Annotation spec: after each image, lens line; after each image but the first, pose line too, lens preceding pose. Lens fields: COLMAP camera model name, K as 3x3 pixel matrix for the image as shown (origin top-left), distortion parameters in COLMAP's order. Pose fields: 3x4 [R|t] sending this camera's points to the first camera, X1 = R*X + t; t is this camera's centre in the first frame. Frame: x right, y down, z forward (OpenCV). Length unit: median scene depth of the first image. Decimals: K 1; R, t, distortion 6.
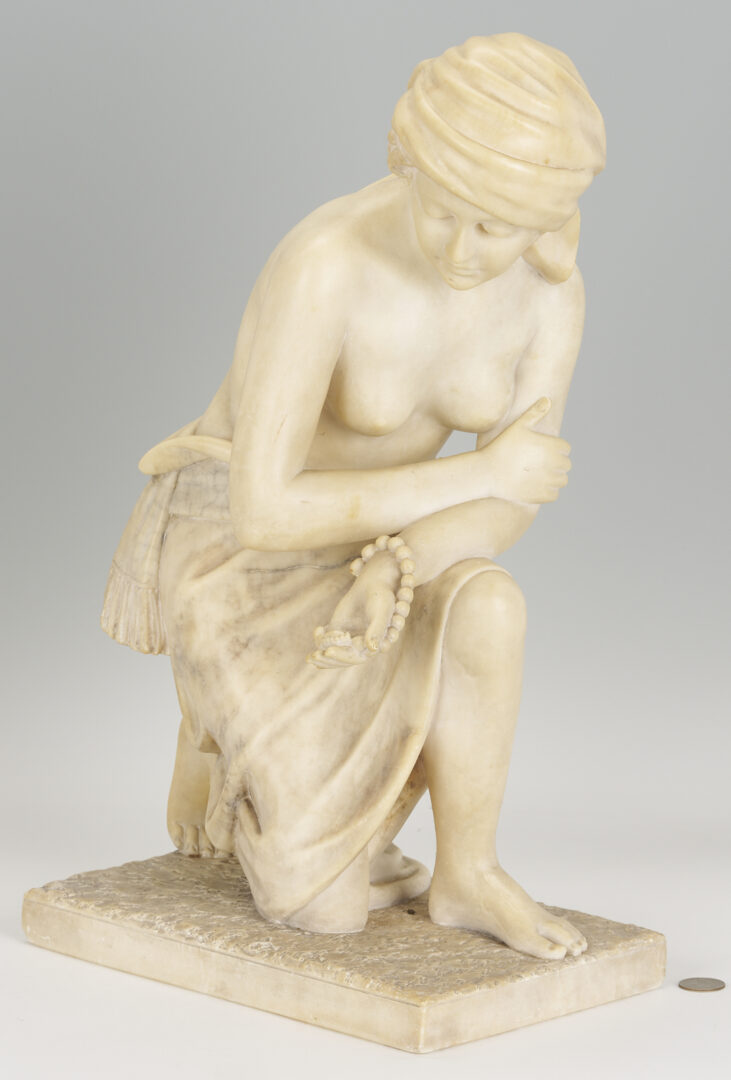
lens RADIAL K [[5176.1, 0, 361.1], [0, 5176.1, 538.4], [0, 0, 1]] dist [-0.300417, 0.000000]
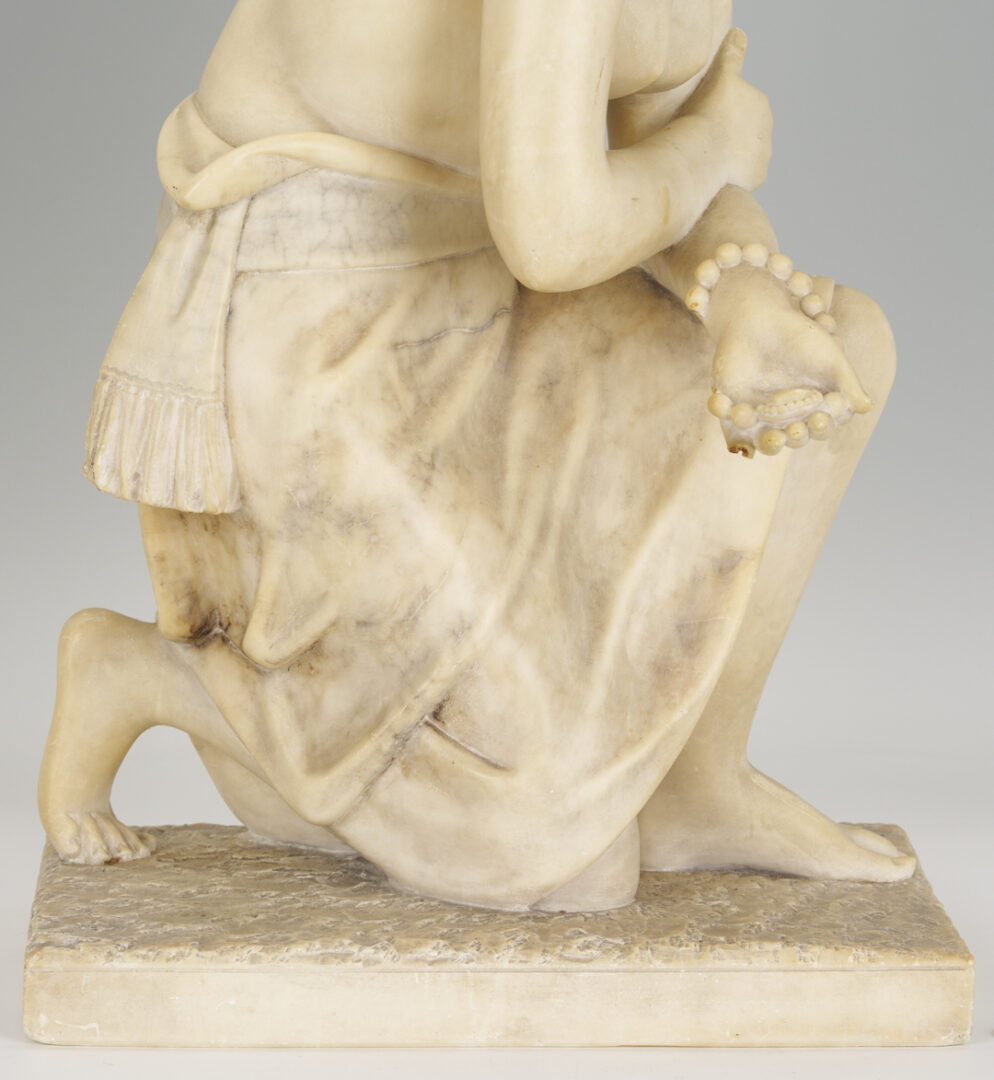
lens RADIAL K [[4918.1, 0, 412.3], [0, 4918.1, 438.3], [0, 0, 1]] dist [-0.194751, 0.000000]
pose [[0.700431, -0.110455, 0.705122, -0.430376], [0.132854, 0.990863, 0.023246, 0.003841], [-0.701247, 0.077396, 0.708705, 0.595969]]
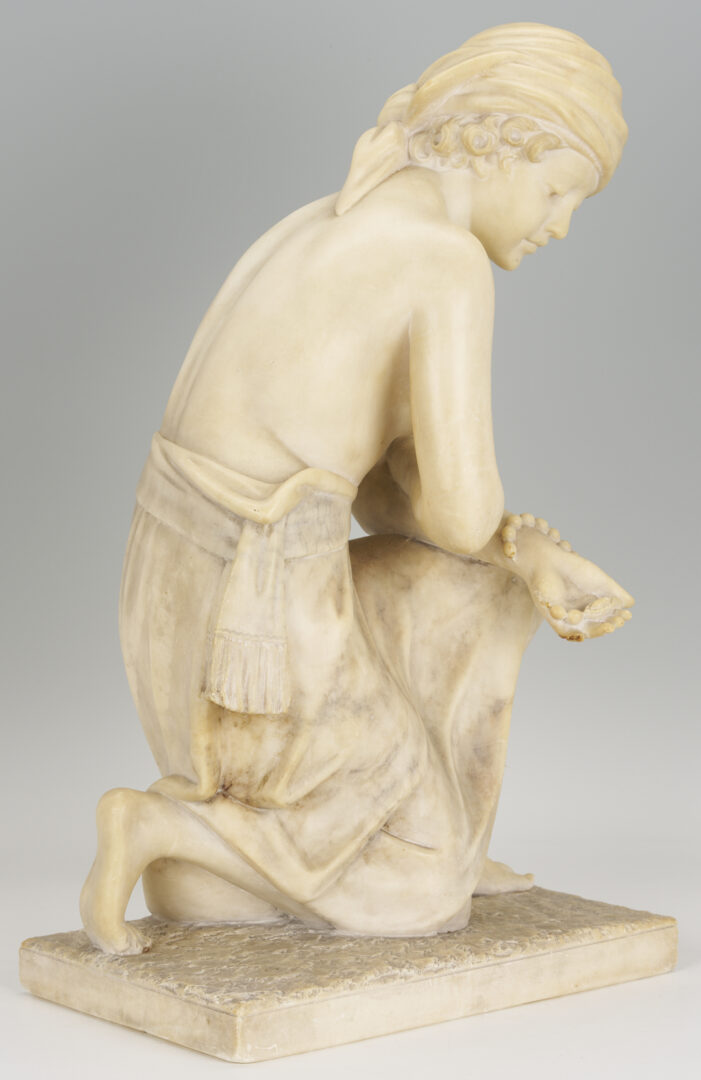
lens RADIAL K [[3877.3, 0, 350.7], [0, 3877.3, 542.4], [0, 0, 1]] dist [-0.270355, 0.000000]
pose [[0.114311, -0.149137, 0.982187, -0.739014], [0.185483, 0.974487, 0.126381, -0.096206], [-0.975976, 0.167732, 0.139057, 0.903694]]
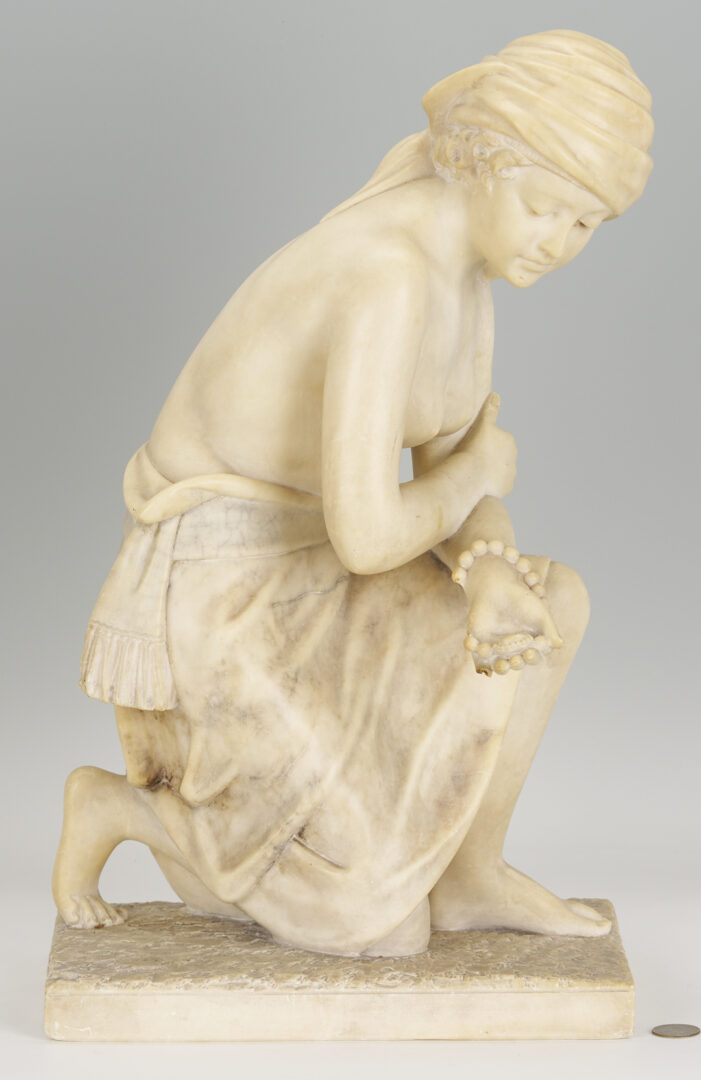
lens RADIAL K [[5099.3, 0, 353.5], [0, 5099.3, 536.9], [0, 0, 1]] dist [-0.211095, 0.000000]
pose [[0.709578, -0.125083, 0.693436, -0.677858], [0.140795, 0.989441, 0.034404, -0.037477], [-0.690417, 0.073220, 0.719696, 0.302083]]
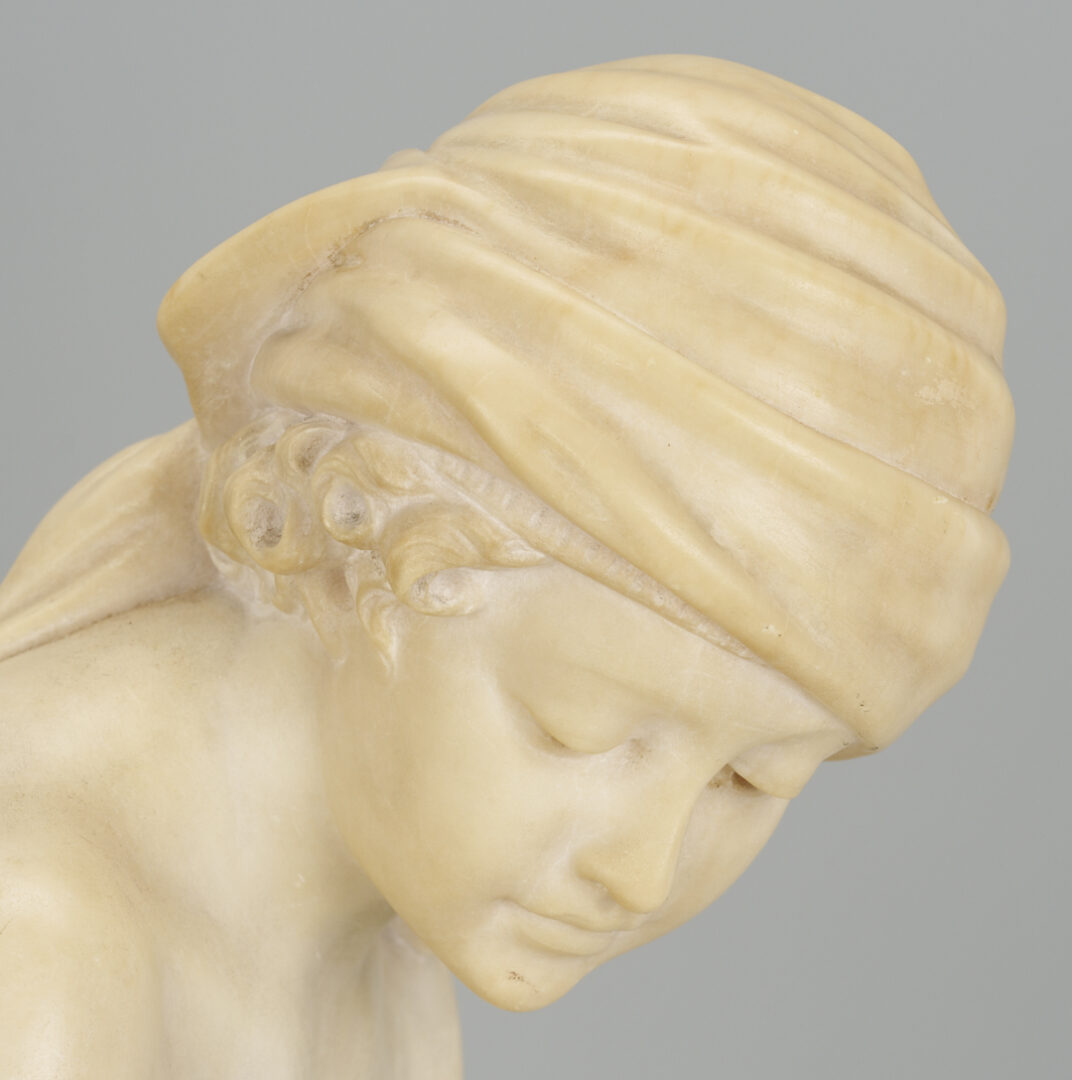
lens RADIAL K [[6392.6, 0, 537.0], [0, 6392.6, 544.3], [0, 0, 1]] dist [0.261882, 0.000000]
pose [[0.722940, -0.083824, 0.685807, -0.202997], [0.136513, 0.990375, -0.022854, -0.062455], [-0.677291, 0.110144, 0.727424, 0.729016]]
